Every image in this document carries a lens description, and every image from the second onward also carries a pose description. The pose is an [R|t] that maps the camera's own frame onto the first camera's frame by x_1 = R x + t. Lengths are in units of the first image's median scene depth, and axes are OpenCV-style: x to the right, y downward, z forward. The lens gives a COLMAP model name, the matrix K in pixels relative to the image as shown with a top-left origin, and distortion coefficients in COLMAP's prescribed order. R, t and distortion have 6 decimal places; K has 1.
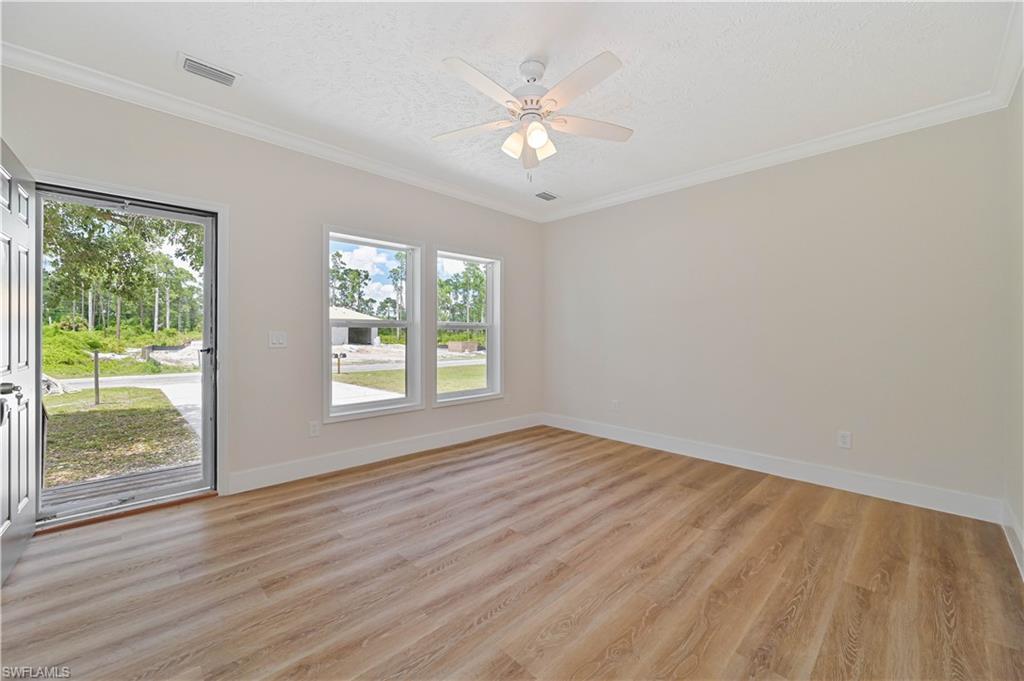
lens RADIAL K [[403.8, 0, 514.5], [0, 403.8, 333.7], [0, 0, 1]] dist [-0.002480, -0.000244]
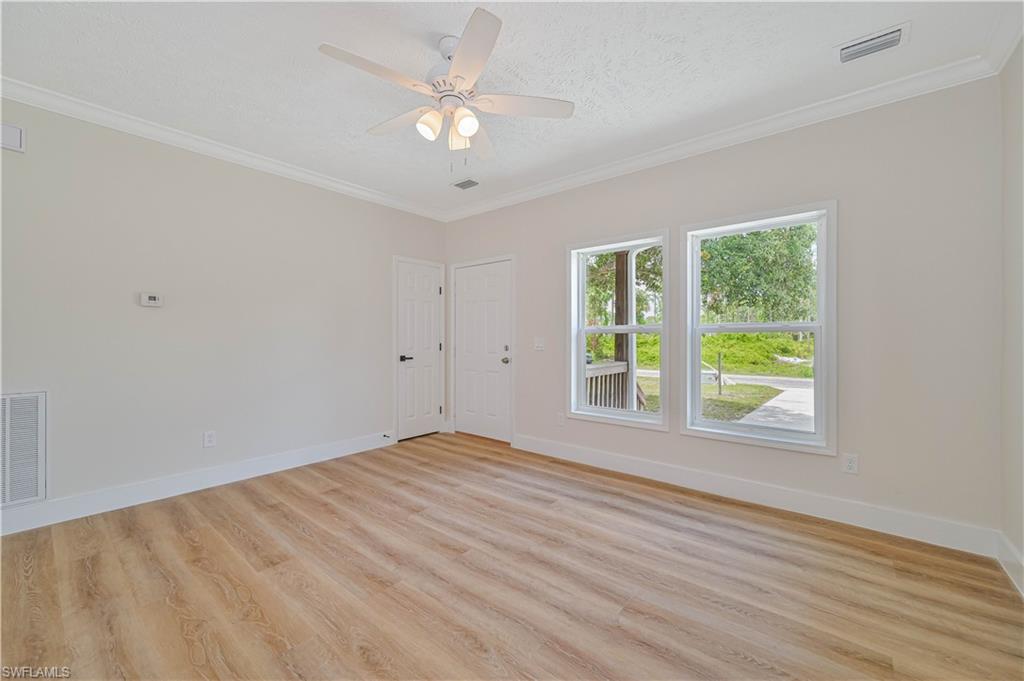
lens RADIAL K [[403.8, 0, 514.5], [0, 403.8, 333.7], [0, 0, 1]] dist [-0.002480, -0.000244]
pose [[0.106317, -0.016064, -0.994202, 0.911444], [-0.002404, 0.999862, -0.016412, 0.004867], [0.994329, 0.004135, 0.106264, 0.991300]]
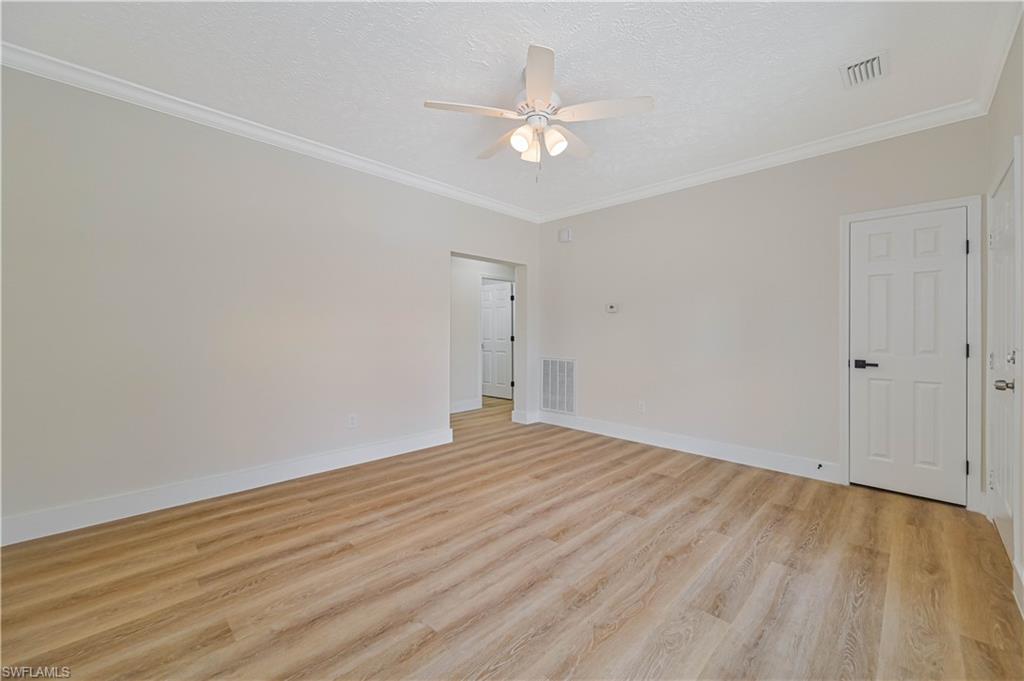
lens RADIAL K [[403.8, 0, 514.5], [0, 403.8, 333.7], [0, 0, 1]] dist [-0.002480, -0.000244]
pose [[-0.999732, -0.010161, -0.020797, 0.108822], [-0.010294, 0.999927, 0.006294, -0.002261], [0.020731, 0.006507, -0.999764, 1.901014]]
